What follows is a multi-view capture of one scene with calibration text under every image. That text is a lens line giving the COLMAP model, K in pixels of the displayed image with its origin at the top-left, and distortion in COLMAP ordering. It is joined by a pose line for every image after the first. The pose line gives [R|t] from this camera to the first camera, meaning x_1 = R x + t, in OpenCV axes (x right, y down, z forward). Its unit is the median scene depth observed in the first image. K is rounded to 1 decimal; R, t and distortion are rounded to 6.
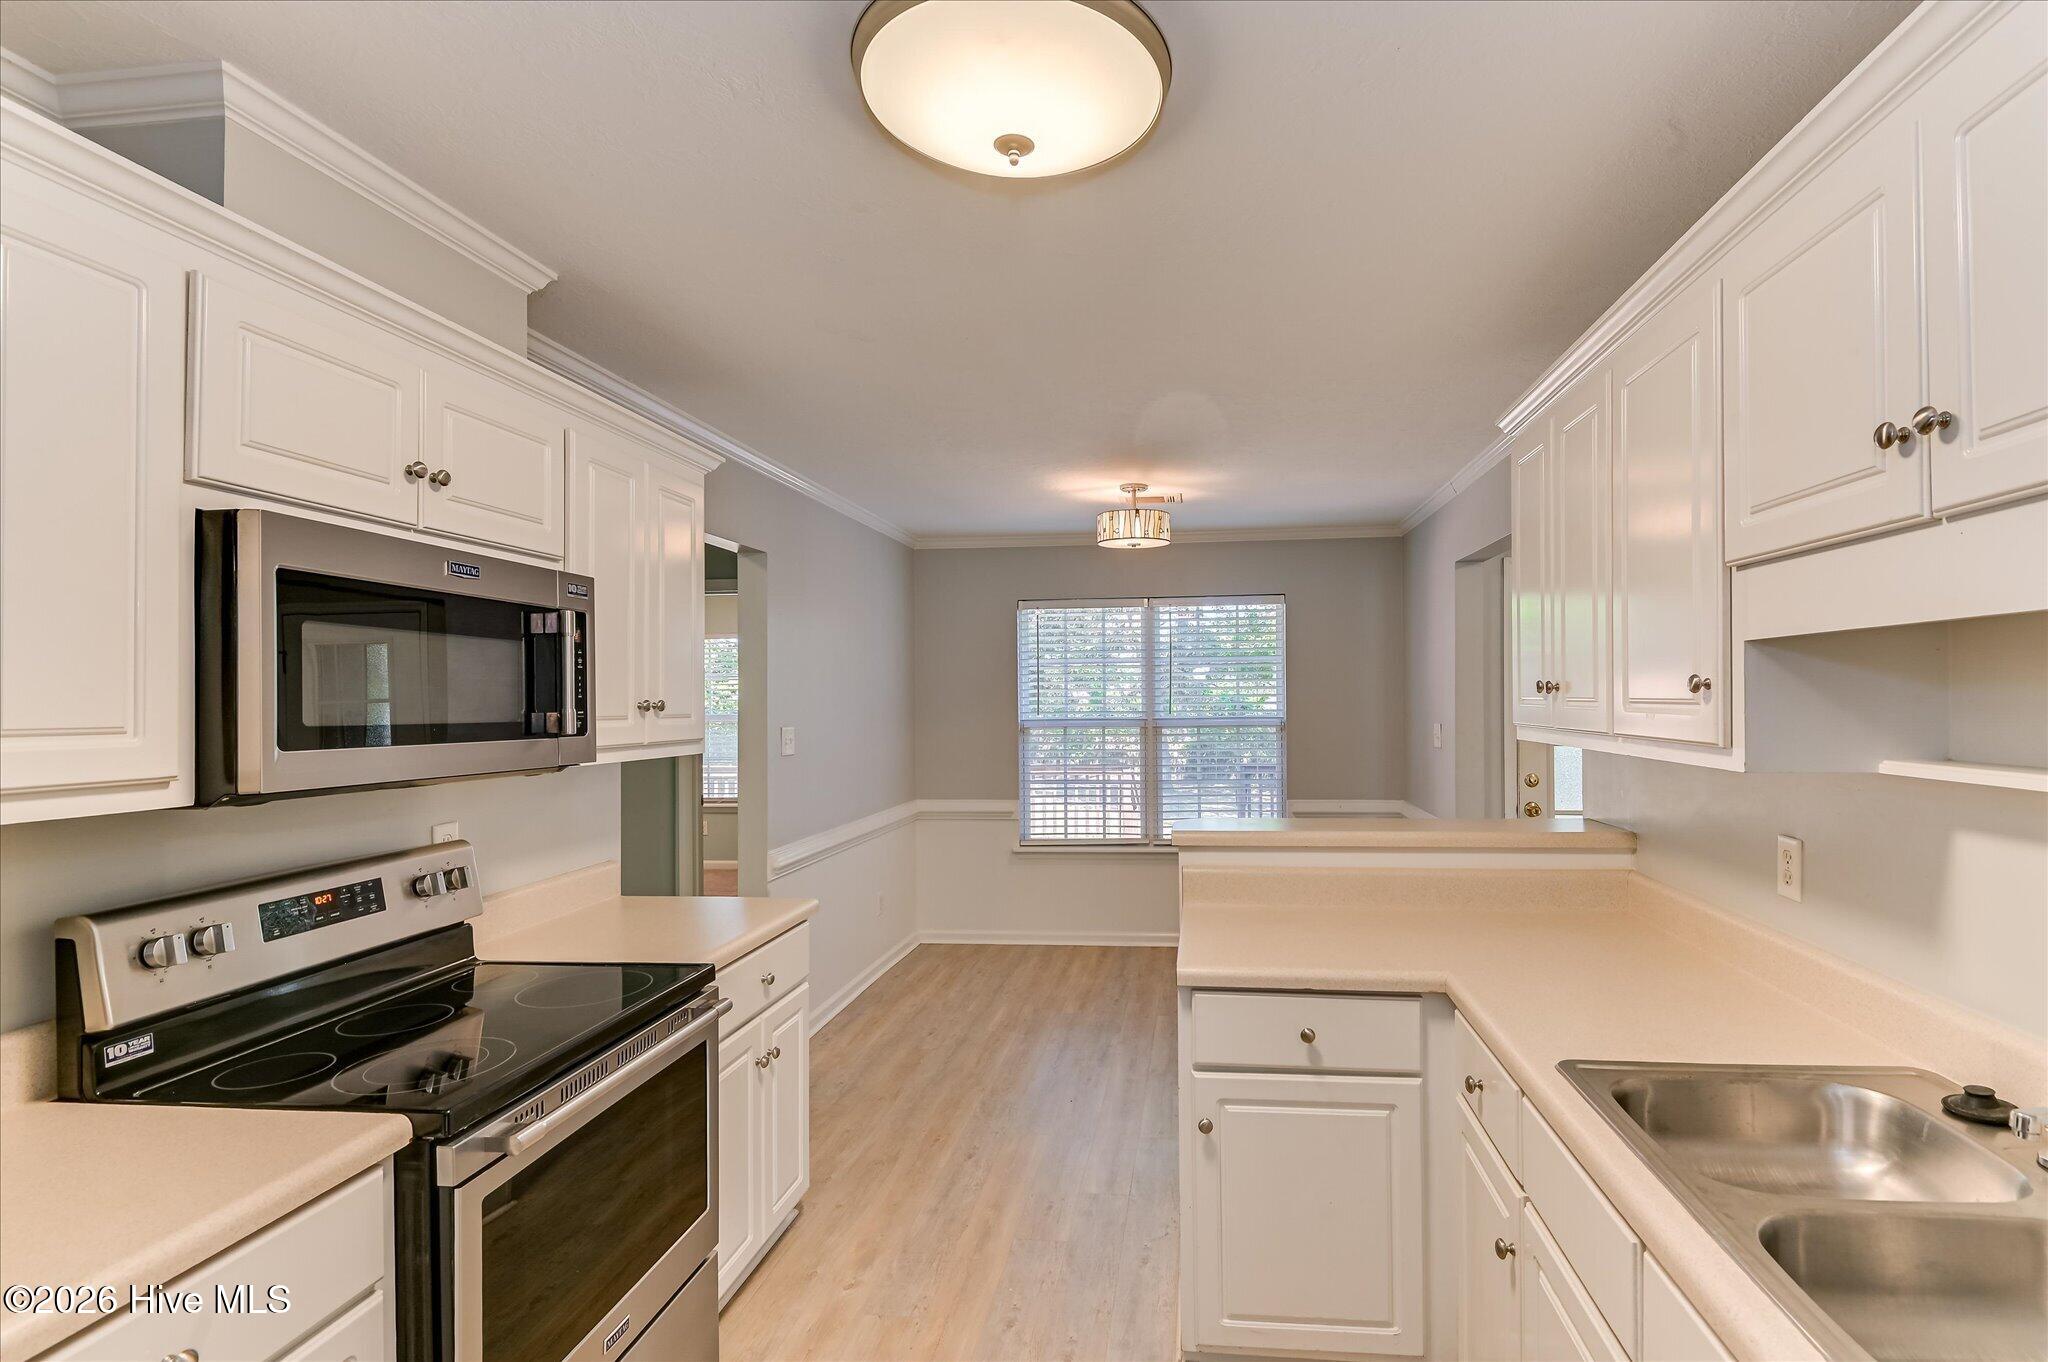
lens RADIAL K [[1000.6, 0, 1027.8], [0, 1000.6, 681.6], [0, 0, 1]] dist [0.018717, -0.031018]
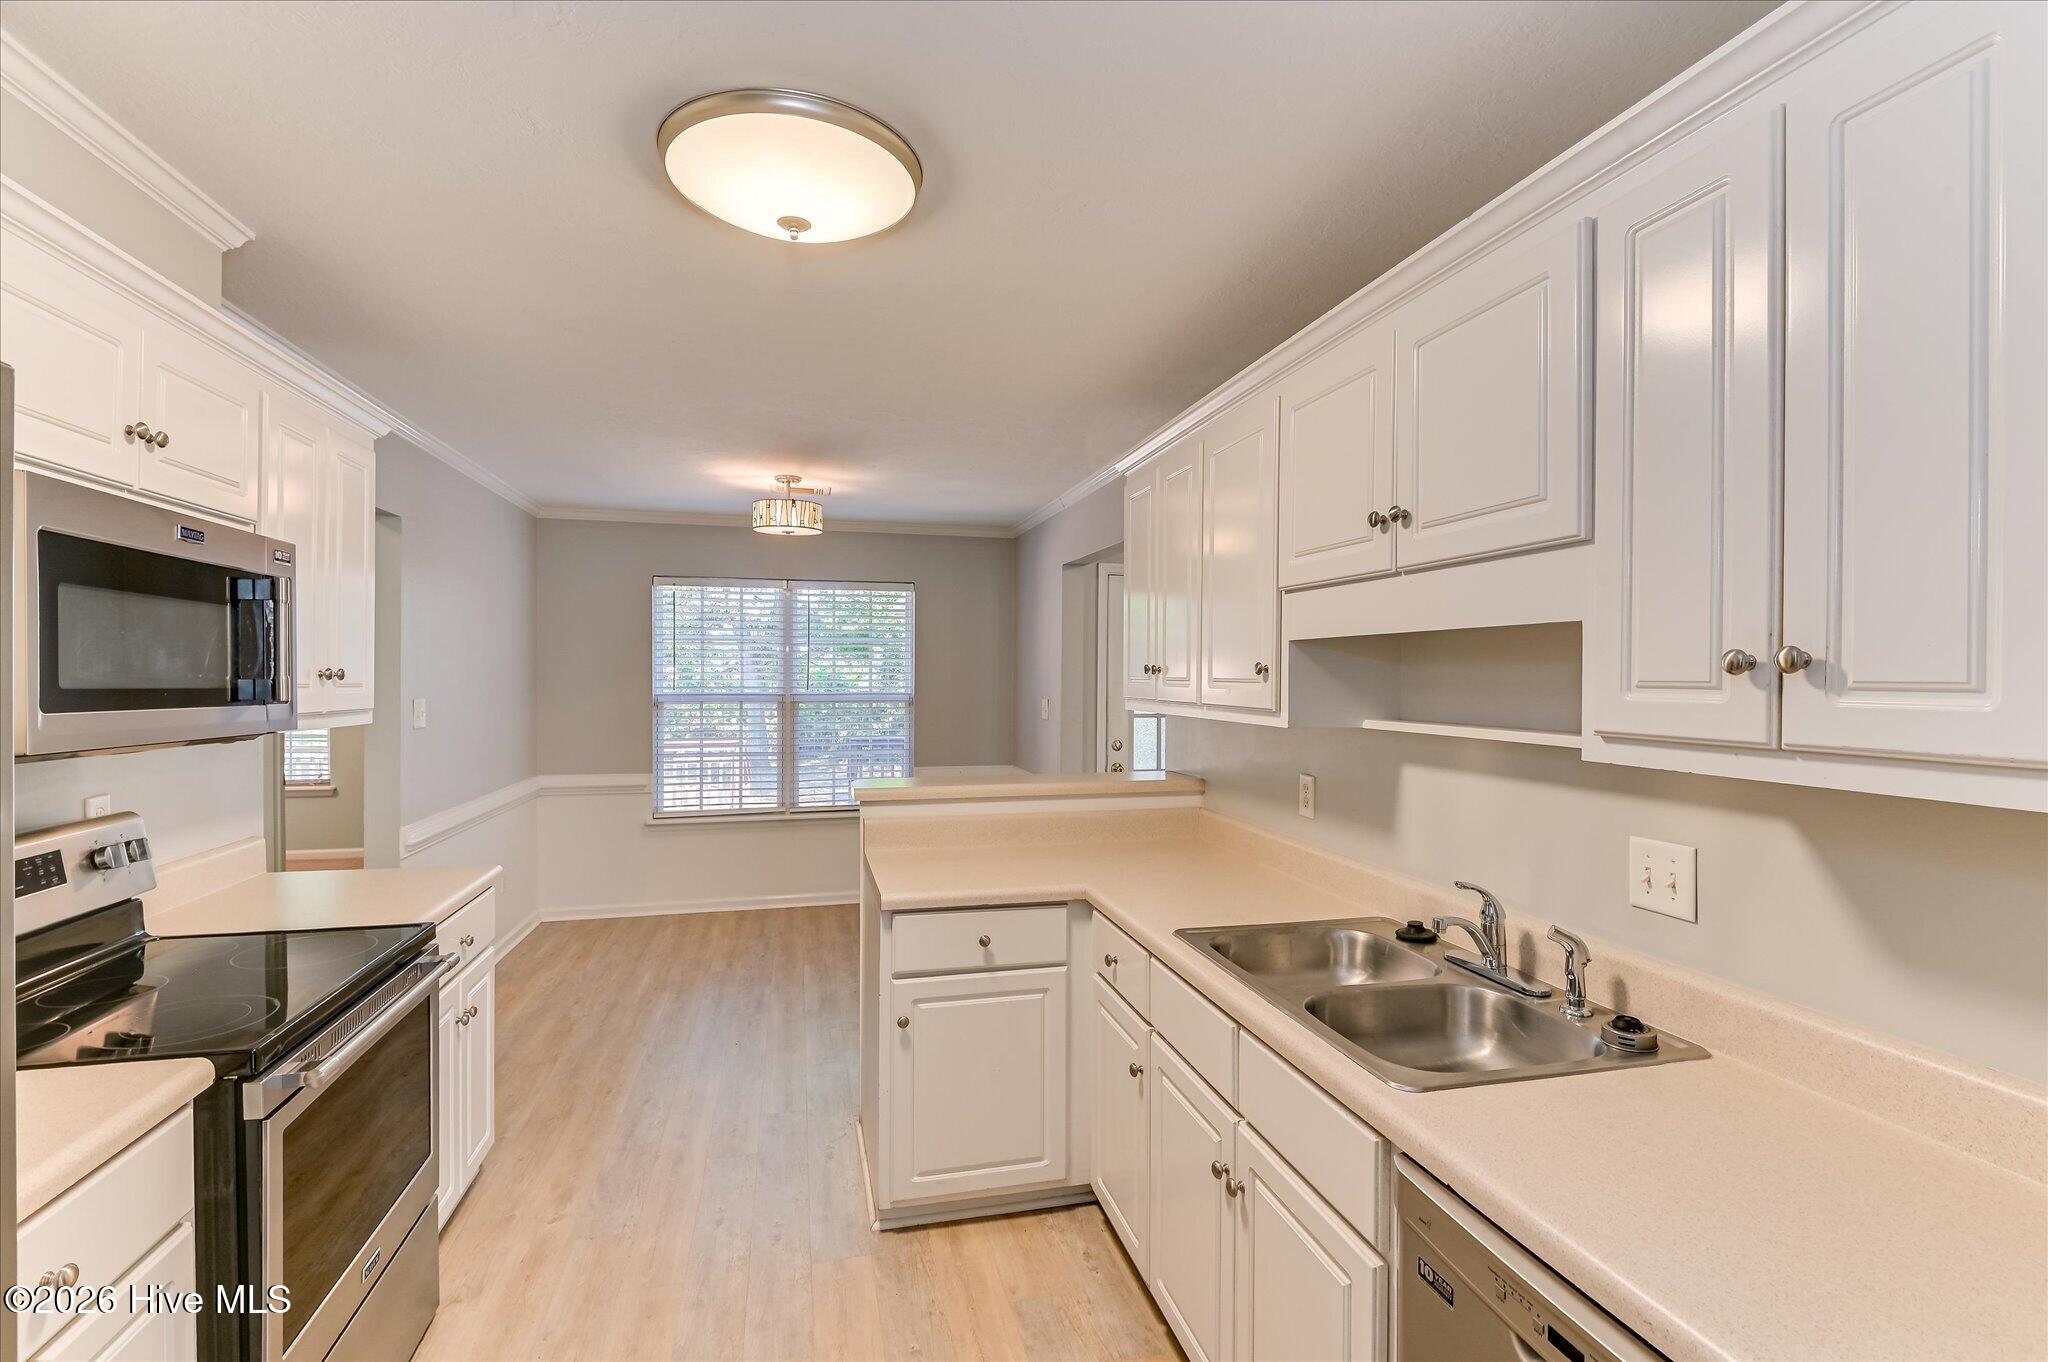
lens RADIAL K [[949.6, 0, 973.7], [0, 949.6, 659.0], [0, 0, 1]] dist [-0.000874, -0.030543]
pose [[0.946183, 0.018995, 0.323074, -0.102634], [-0.018778, 0.999816, -0.003788, 0.000725], [-0.323086, -0.002483, 0.946366, -0.104187]]
